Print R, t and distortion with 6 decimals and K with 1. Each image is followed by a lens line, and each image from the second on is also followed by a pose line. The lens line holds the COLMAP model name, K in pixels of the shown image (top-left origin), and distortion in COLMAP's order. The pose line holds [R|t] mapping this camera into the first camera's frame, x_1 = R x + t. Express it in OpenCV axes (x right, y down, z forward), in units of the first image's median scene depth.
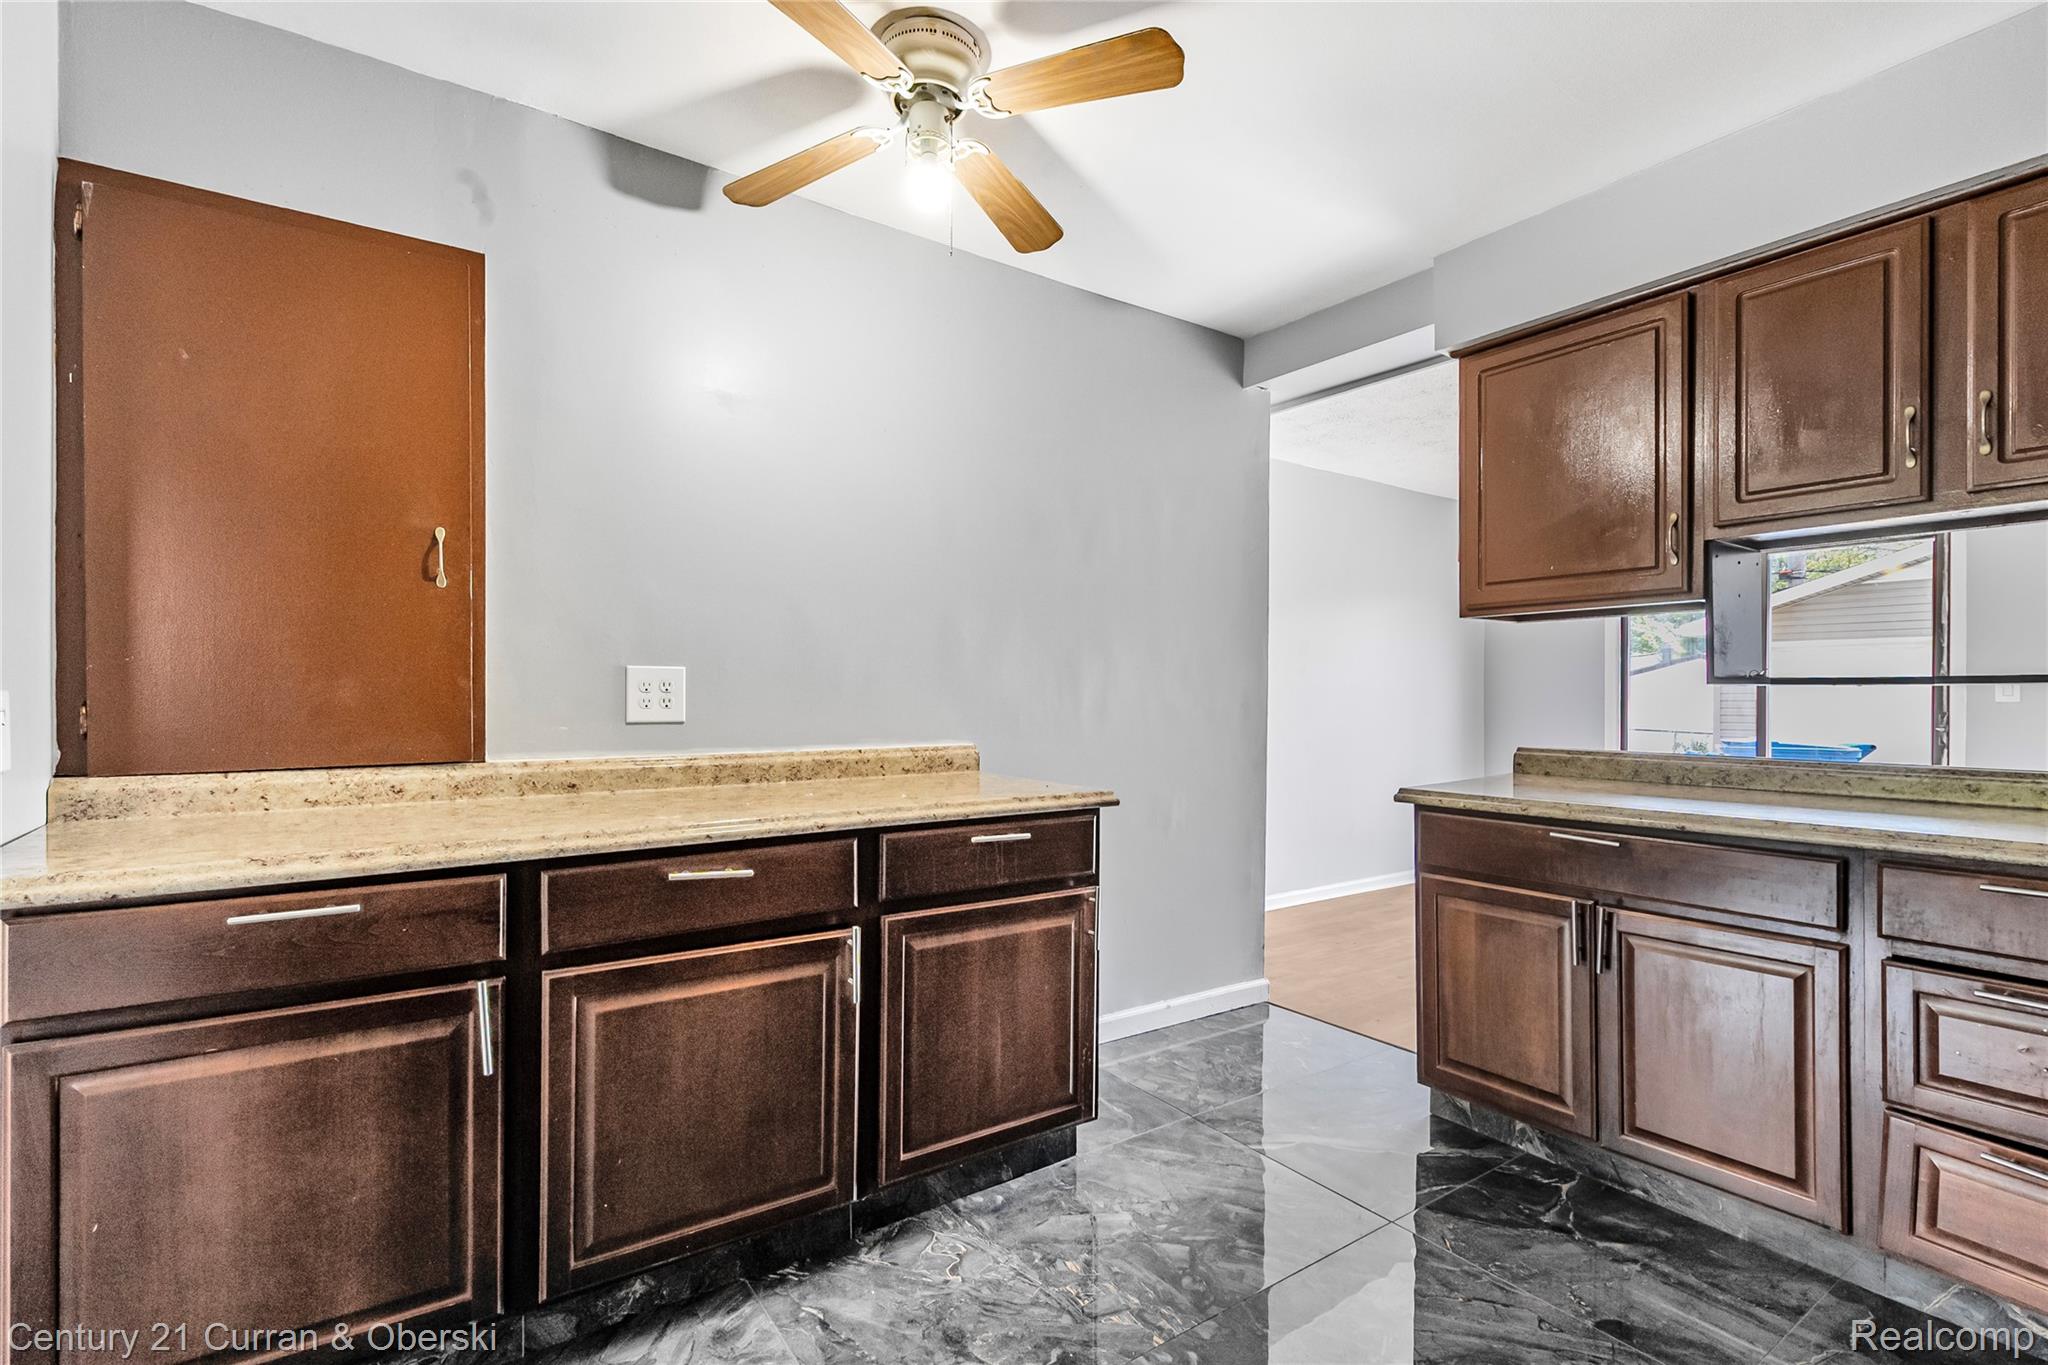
lens RADIAL K [[932.8, 0, 983.0], [0, 932.8, 697.8], [0, 0, 1]] dist [-0.002507, -0.000322]
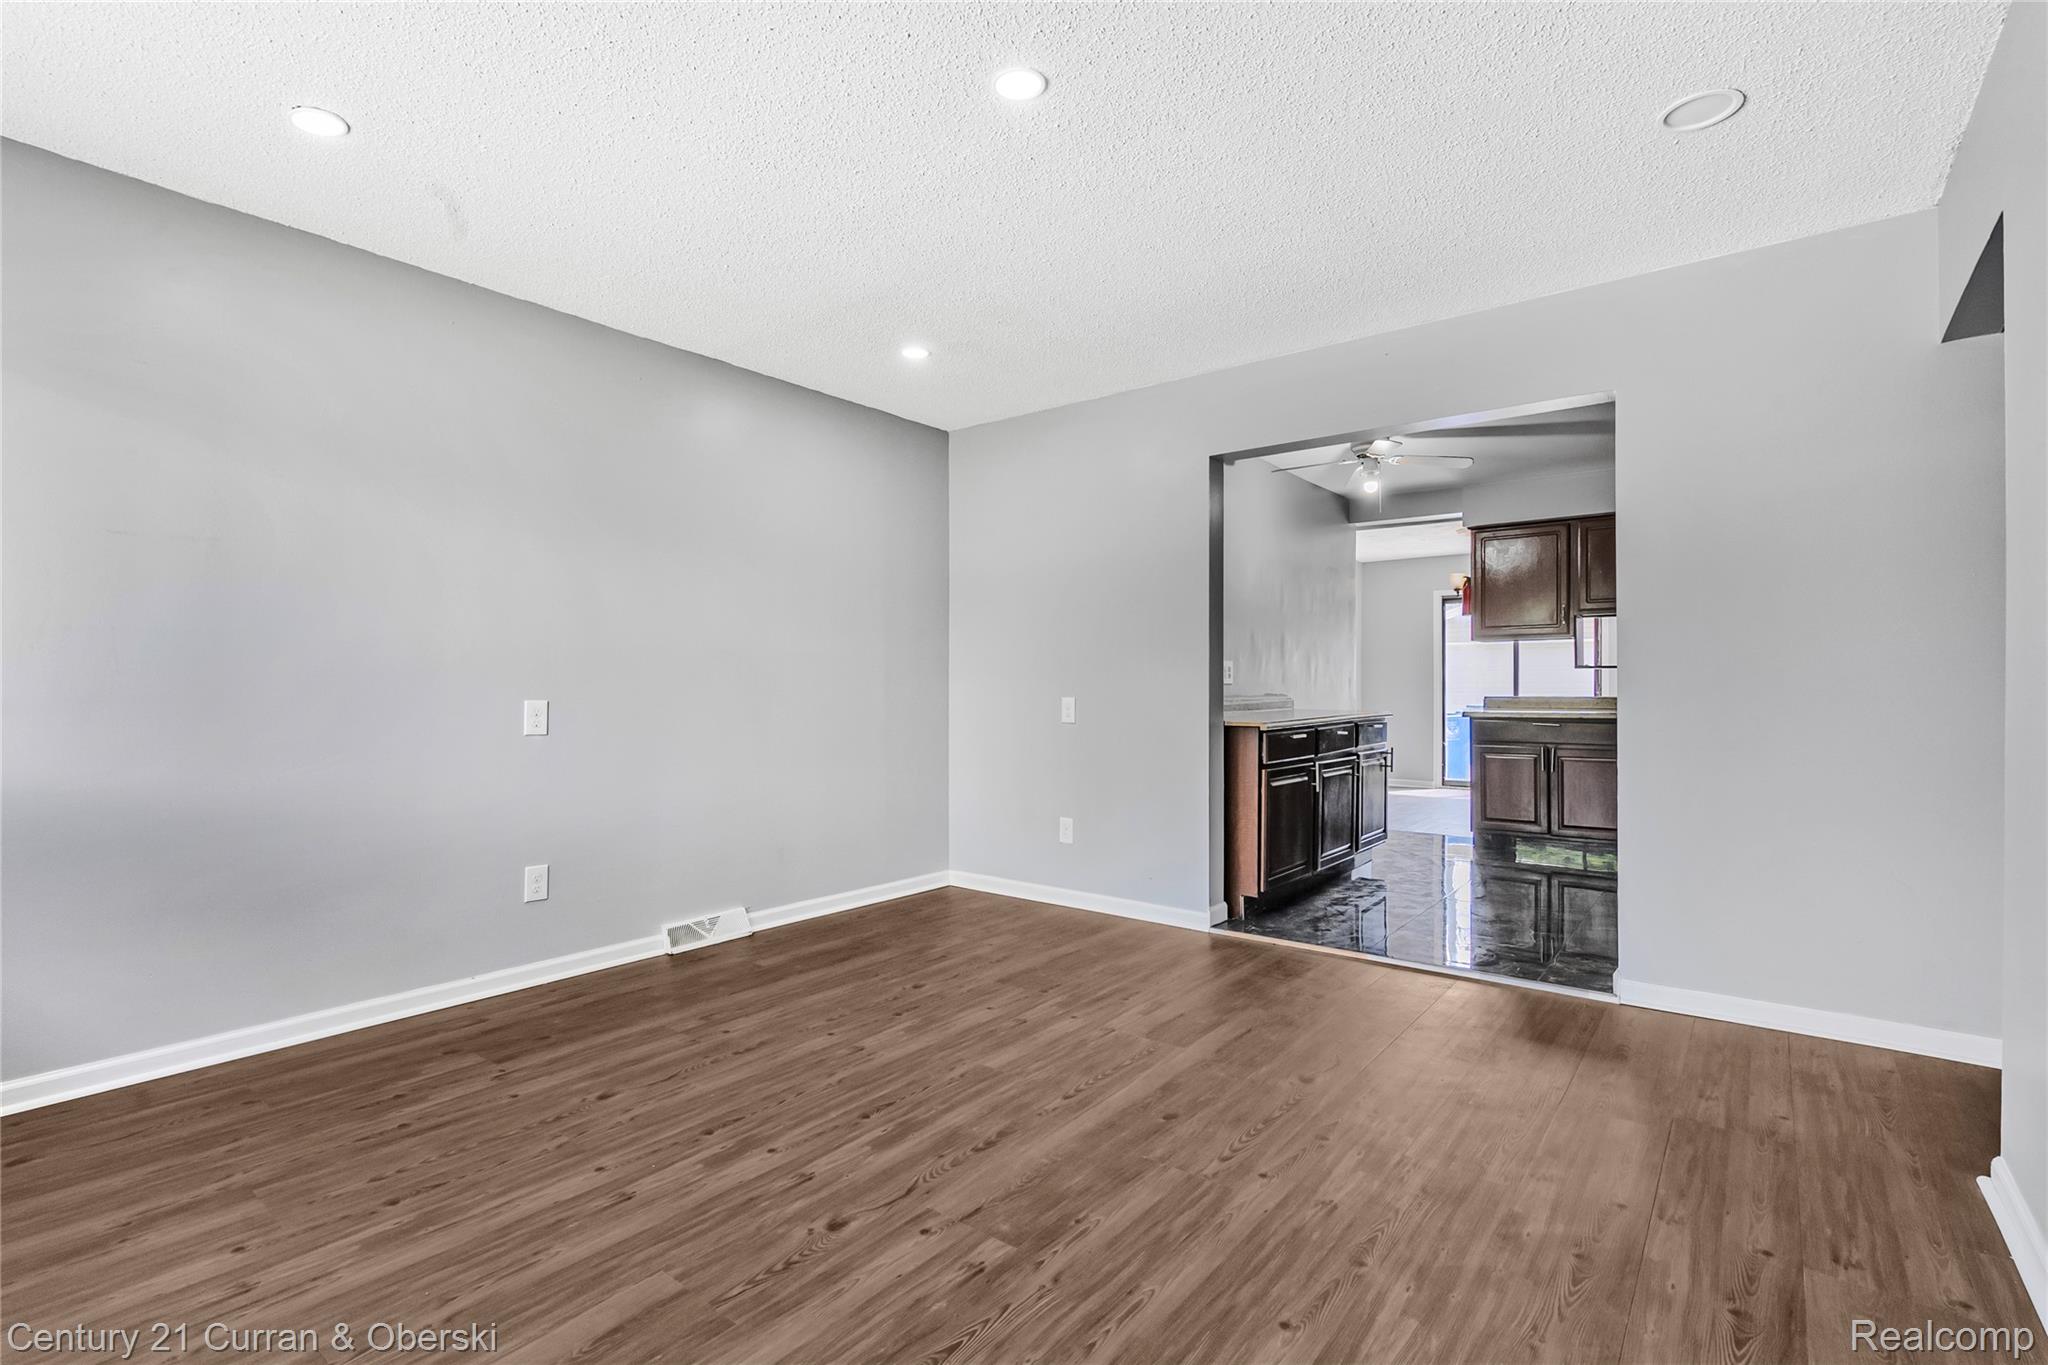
lens RADIAL K [[943.3, 0, 1024.0], [0, 943.3, 682.5], [0, 0, 1]] dist [-0.054118, 0.021072]
pose [[0.944488, -0.005189, 0.328505, -1.628234], [0.006618, 0.999973, -0.003232, 0.026579], [-0.328480, 0.005226, 0.944497, -1.018332]]
